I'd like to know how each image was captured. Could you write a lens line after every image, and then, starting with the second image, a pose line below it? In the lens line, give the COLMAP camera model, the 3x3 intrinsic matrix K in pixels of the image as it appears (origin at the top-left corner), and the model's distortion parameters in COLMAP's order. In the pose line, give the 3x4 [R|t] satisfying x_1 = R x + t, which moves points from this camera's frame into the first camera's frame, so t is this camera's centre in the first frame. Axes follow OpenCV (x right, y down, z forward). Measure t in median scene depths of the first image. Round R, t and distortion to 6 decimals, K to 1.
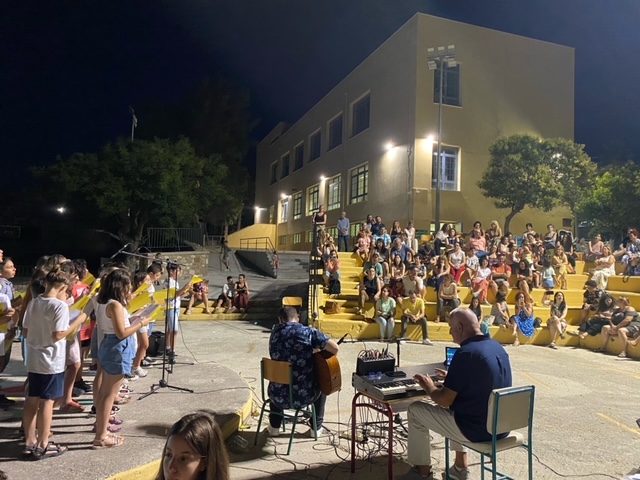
lens RADIAL K [[485.5, 0, 320.0], [0, 485.5, 240.0], [0, 0, 1]] dist [0.063058, -0.073416]
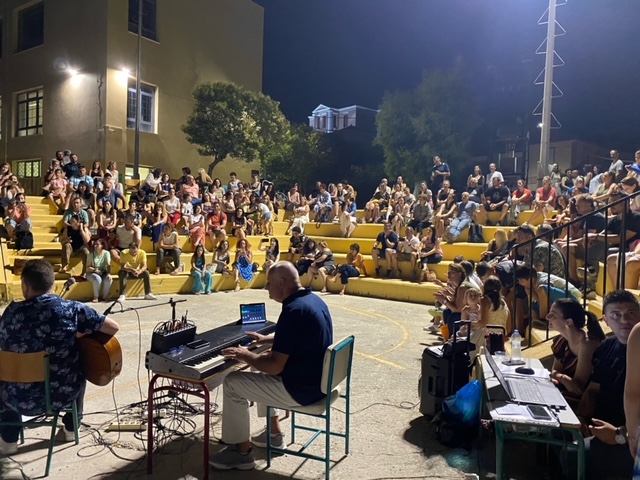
lens RADIAL K [[485.5, 0, 320.0], [0, 485.5, 240.0], [0, 0, 1]] dist [0.063058, -0.073416]
pose [[0.806106, -0.029746, 0.591023, -0.049492], [-0.033977, 0.994762, 0.096409, 0.002795], [-0.590795, -0.097797, 0.800873, 0.067075]]
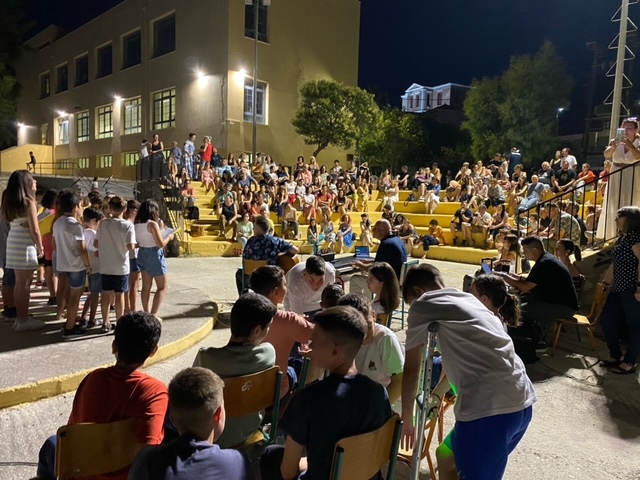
lens RADIAL K [[488.6, 0, 320.0], [0, 488.6, 240.0], [0, 0, 1]] dist [0.074299, -0.089107]
pose [[0.901109, -0.039843, 0.431758, -0.174461], [-0.024077, 0.989635, 0.141576, -0.007571], [-0.432923, -0.137971, 0.890809, -0.119980]]
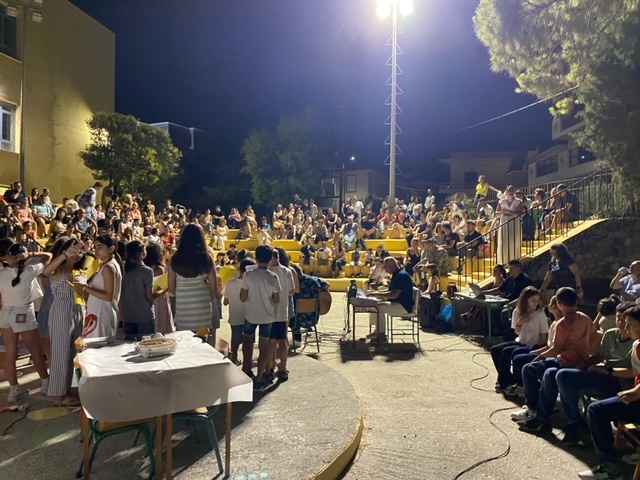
lens RADIAL K [[485.5, 0, 320.0], [0, 485.5, 240.0], [0, 0, 1]] dist [0.063058, -0.073416]
pose [[0.496075, -0.027474, 0.867845, -0.464026], [-0.035860, 0.997998, 0.052093, -0.009313], [-0.867539, -0.056963, 0.494096, 0.062961]]
